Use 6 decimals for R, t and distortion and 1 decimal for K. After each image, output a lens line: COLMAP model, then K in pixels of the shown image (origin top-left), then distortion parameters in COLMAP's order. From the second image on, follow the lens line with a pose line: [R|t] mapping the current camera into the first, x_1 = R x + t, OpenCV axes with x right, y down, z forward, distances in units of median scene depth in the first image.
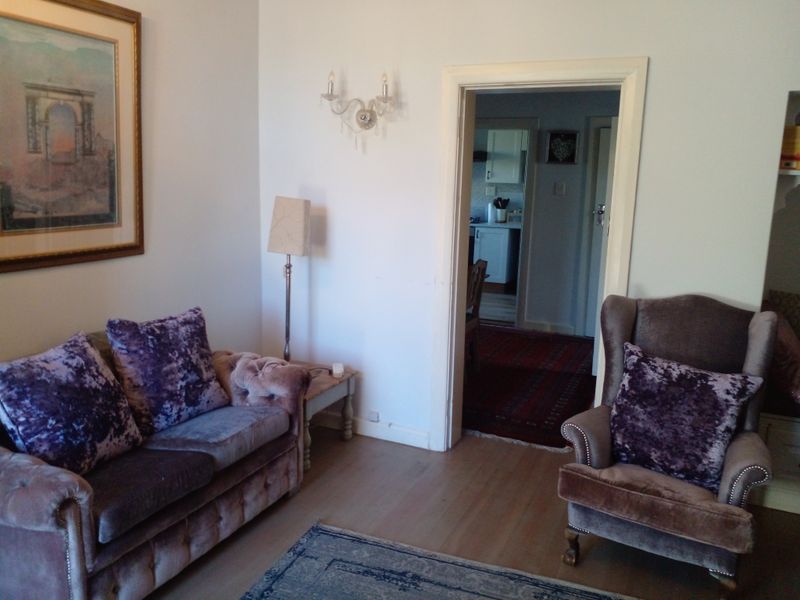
lens RADIAL K [[664.4, 0, 400.0], [0, 664.4, 300.0], [0, 0, 1]] dist [-0.002687, 0.000831]
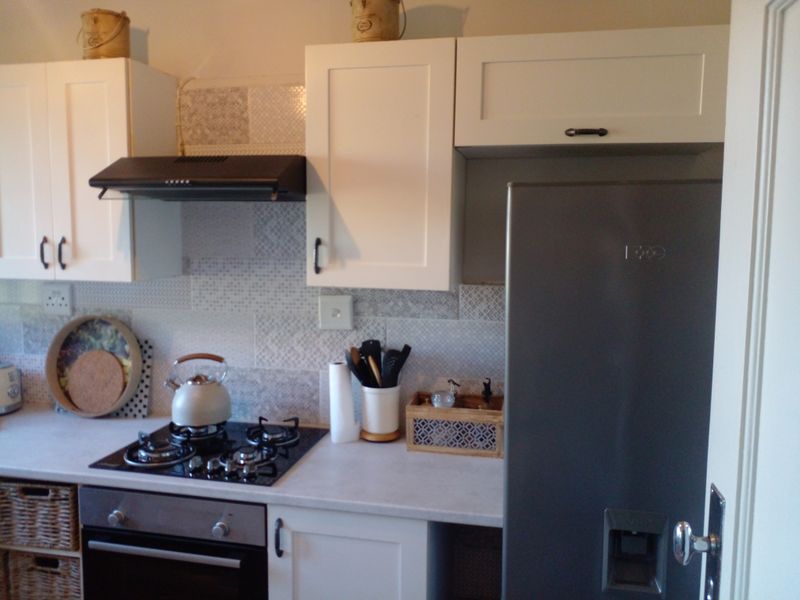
lens RADIAL K [[664.4, 0, 400.0], [0, 664.4, 300.0], [0, 0, 1]] dist [-0.002687, 0.000831]
pose [[0.978345, -0.039074, 0.203259, 0.110795], [0.055289, 0.995671, -0.074717, -0.150830], [-0.199459, 0.084337, 0.976270, 0.755005]]
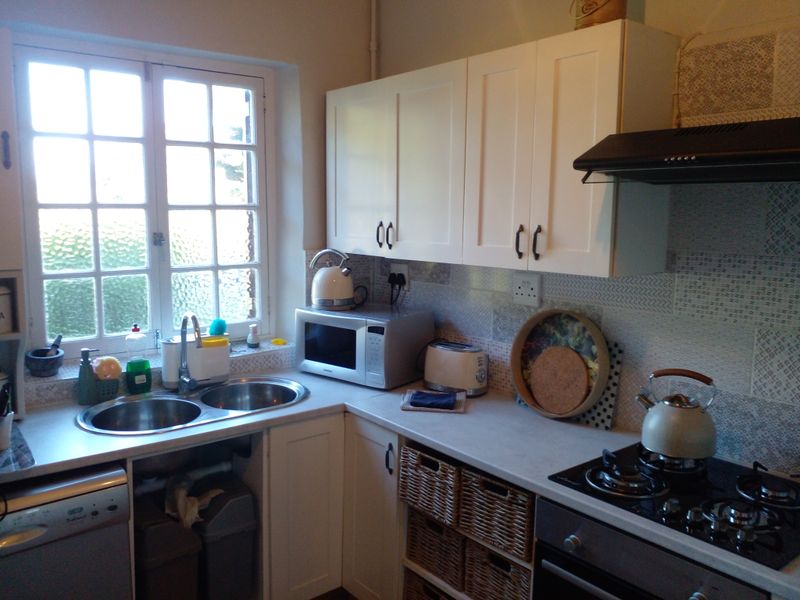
lens RADIAL K [[630.4, 0, 400.0], [0, 630.4, 300.0], [0, 0, 1]] dist [-0.074696, -0.003886]
pose [[0.900666, 0.038923, -0.432766, 0.090722], [-0.066559, 0.996584, -0.048888, -0.159813], [0.429385, 0.072836, 0.900180, 0.803772]]
